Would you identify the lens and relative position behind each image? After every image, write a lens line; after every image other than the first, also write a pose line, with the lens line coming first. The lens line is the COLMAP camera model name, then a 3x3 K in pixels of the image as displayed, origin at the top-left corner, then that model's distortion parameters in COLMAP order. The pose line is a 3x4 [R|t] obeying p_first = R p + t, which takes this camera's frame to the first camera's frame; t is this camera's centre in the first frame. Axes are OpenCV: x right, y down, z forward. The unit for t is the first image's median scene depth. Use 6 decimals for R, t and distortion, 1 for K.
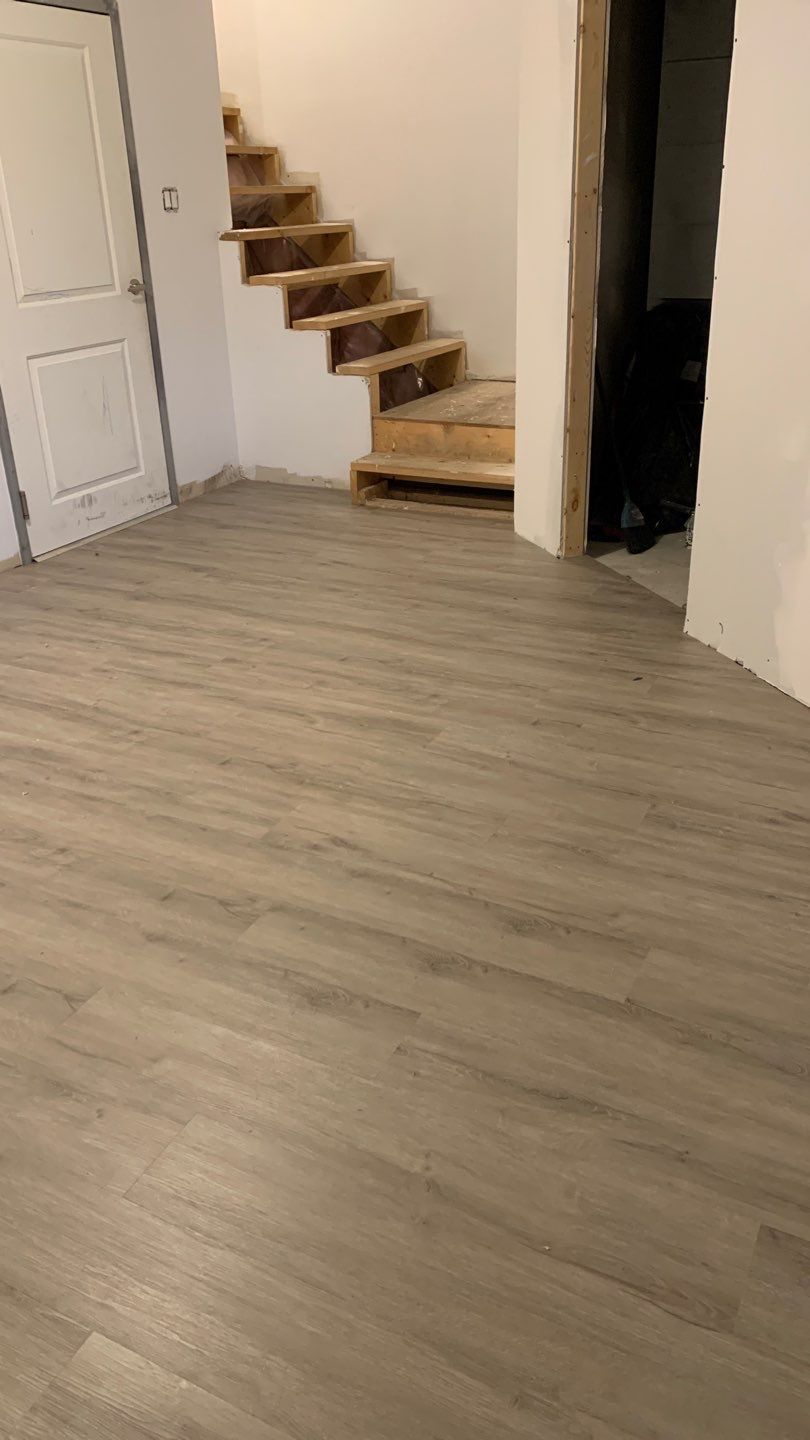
lens RADIAL K [[1104.1, 0, 404.2], [0, 1104.1, 682.8], [0, 0, 1]] dist [0.113343, -0.100808]
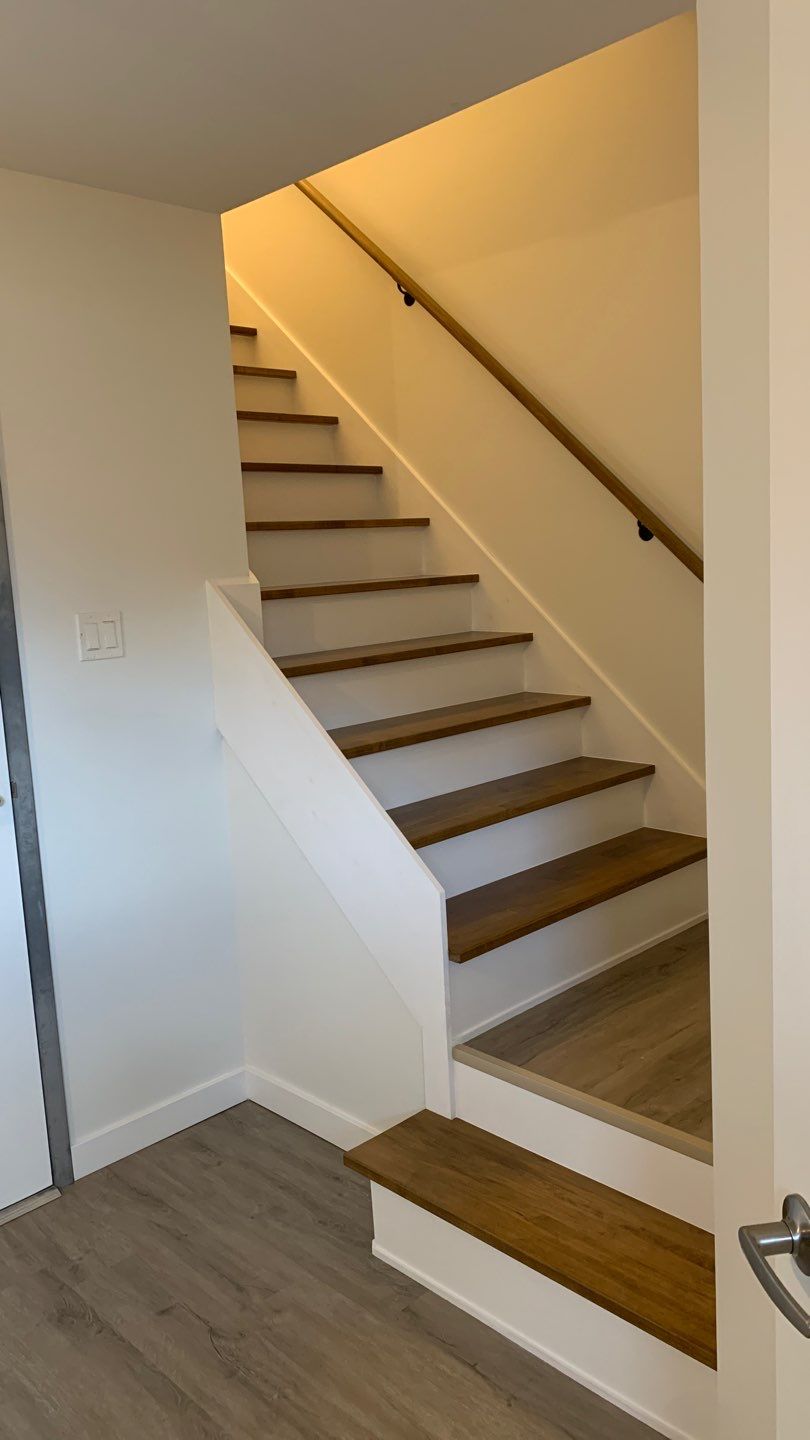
lens RADIAL K [[1101.5, 0, 405.0], [0, 1101.5, 720.0], [0, 0, 1]] dist [0.009787, 0.002692]
pose [[0.947544, 0.027402, -0.318448, 0.185917], [-0.106541, 0.966416, -0.233856, -0.512517], [0.301346, 0.255517, 0.918641, 1.032571]]
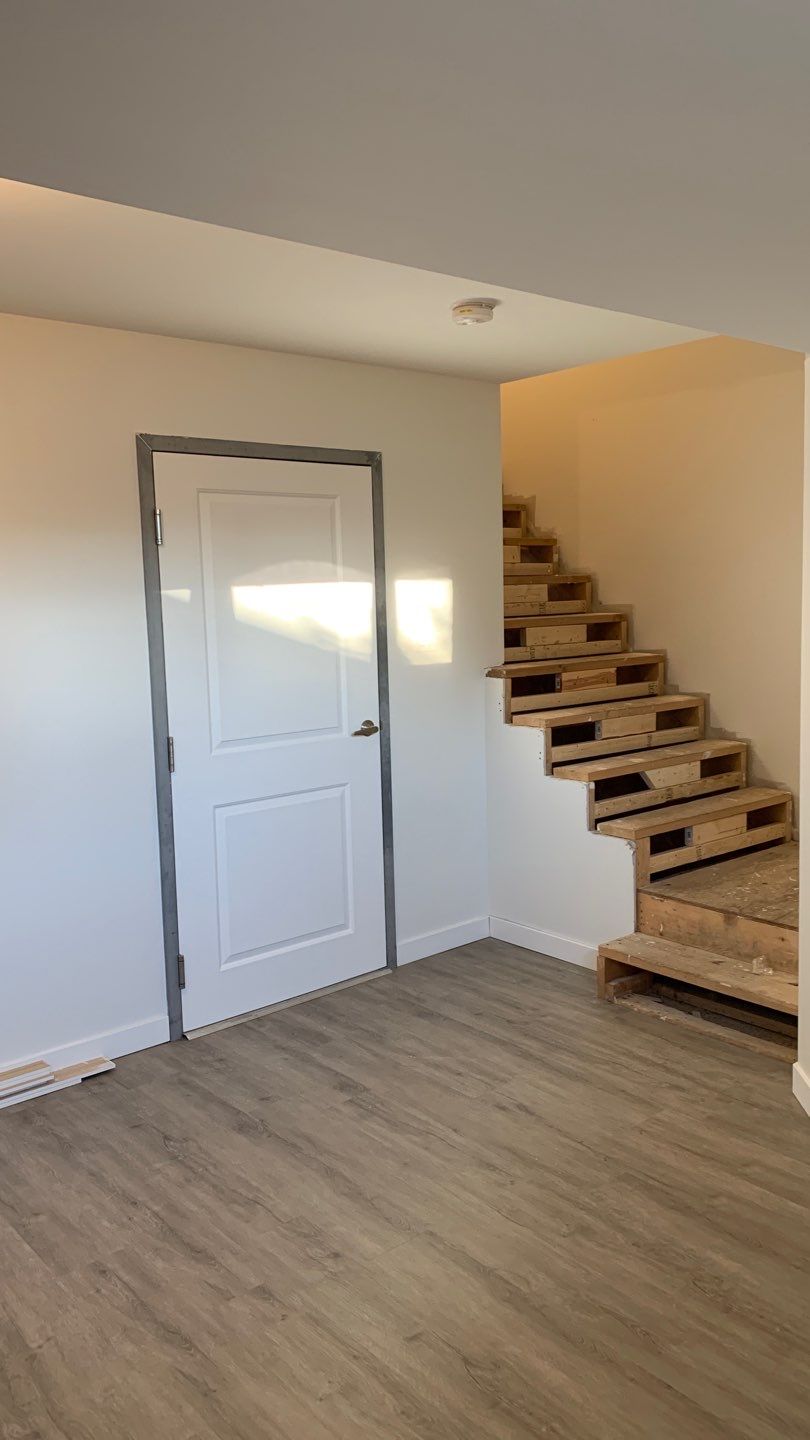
lens RADIAL K [[1101.5, 0, 405.0], [0, 1101.5, 720.0], [0, 0, 1]] dist [0.009787, 0.002692]
pose [[0.925562, 0.050787, -0.375175, 0.205514], [-0.154512, 0.955349, -0.251860, -0.254091], [0.345632, 0.291081, 0.892082, 0.404167]]
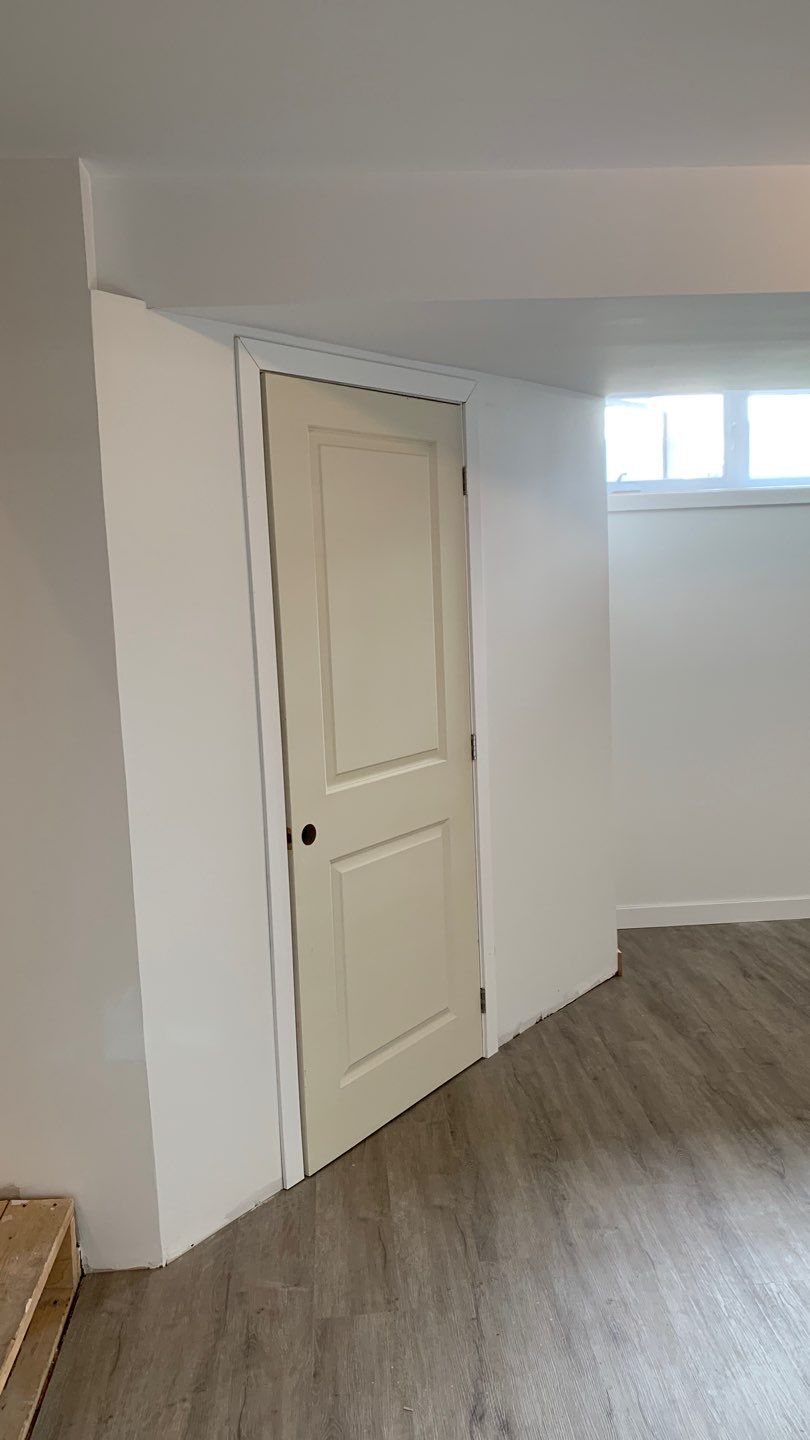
lens RADIAL K [[1101.5, 0, 405.0], [0, 1101.5, 720.0], [0, 0, 1]] dist [0.009787, 0.002692]
pose [[-0.528296, -0.056518, 0.847177, -0.648551], [0.394944, 0.866909, 0.304119, -0.797769], [-0.751613, 0.495252, -0.435663, 1.728896]]
